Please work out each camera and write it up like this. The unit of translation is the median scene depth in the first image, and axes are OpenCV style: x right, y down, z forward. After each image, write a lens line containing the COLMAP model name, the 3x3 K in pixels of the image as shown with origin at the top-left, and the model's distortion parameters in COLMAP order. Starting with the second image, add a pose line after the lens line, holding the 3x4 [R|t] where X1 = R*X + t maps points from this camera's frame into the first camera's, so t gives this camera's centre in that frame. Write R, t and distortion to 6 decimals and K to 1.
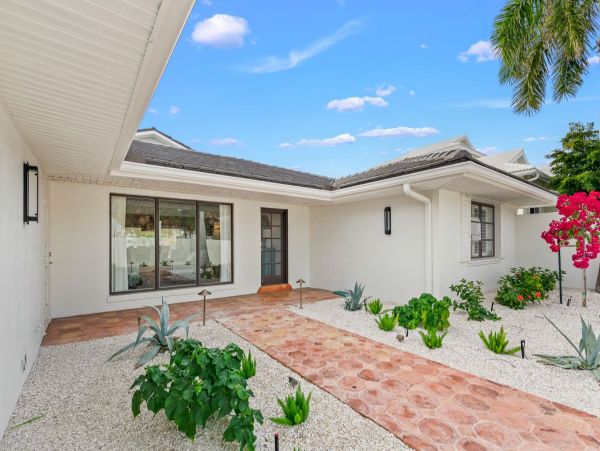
lens RADIAL K [[272.9, 0, 312.8], [0, 272.9, 237.7], [0, 0, 1]] dist [-0.000488, -0.000239]
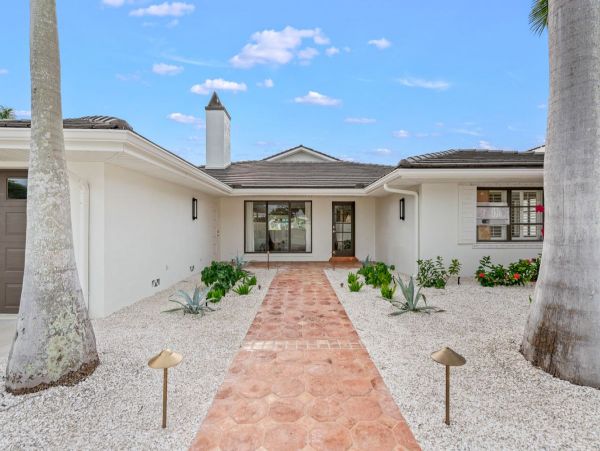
lens RADIAL K [[255.1, 0, 312.0], [0, 255.1, 224.8], [0, 0, 1]] dist [0.000113, -0.000287]
pose [[0.829743, -0.002156, -0.558142, 0.474536], [0.009551, 0.999901, 0.010336, -0.004218], [0.558064, -0.013908, 0.829681, -0.168731]]
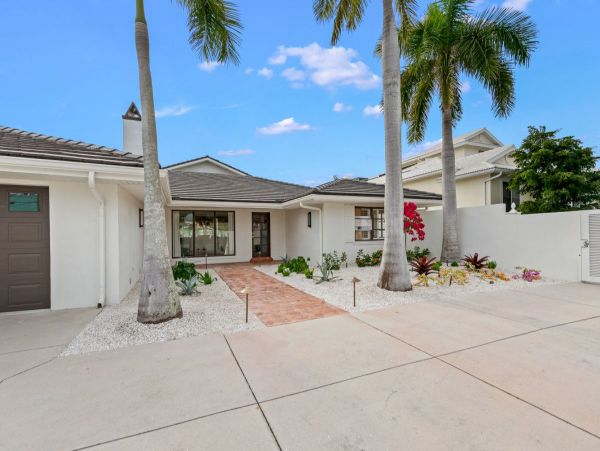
lens RADIAL K [[243.1, 0, 304.3], [0, 243.1, 228.1], [0, 0, 1]] dist [0.001791, -0.000218]
pose [[0.979764, -0.014561, -0.199626, 0.451335], [0.015092, 0.999885, 0.001141, -0.007001], [0.199587, -0.004130, 0.979871, -0.453650]]
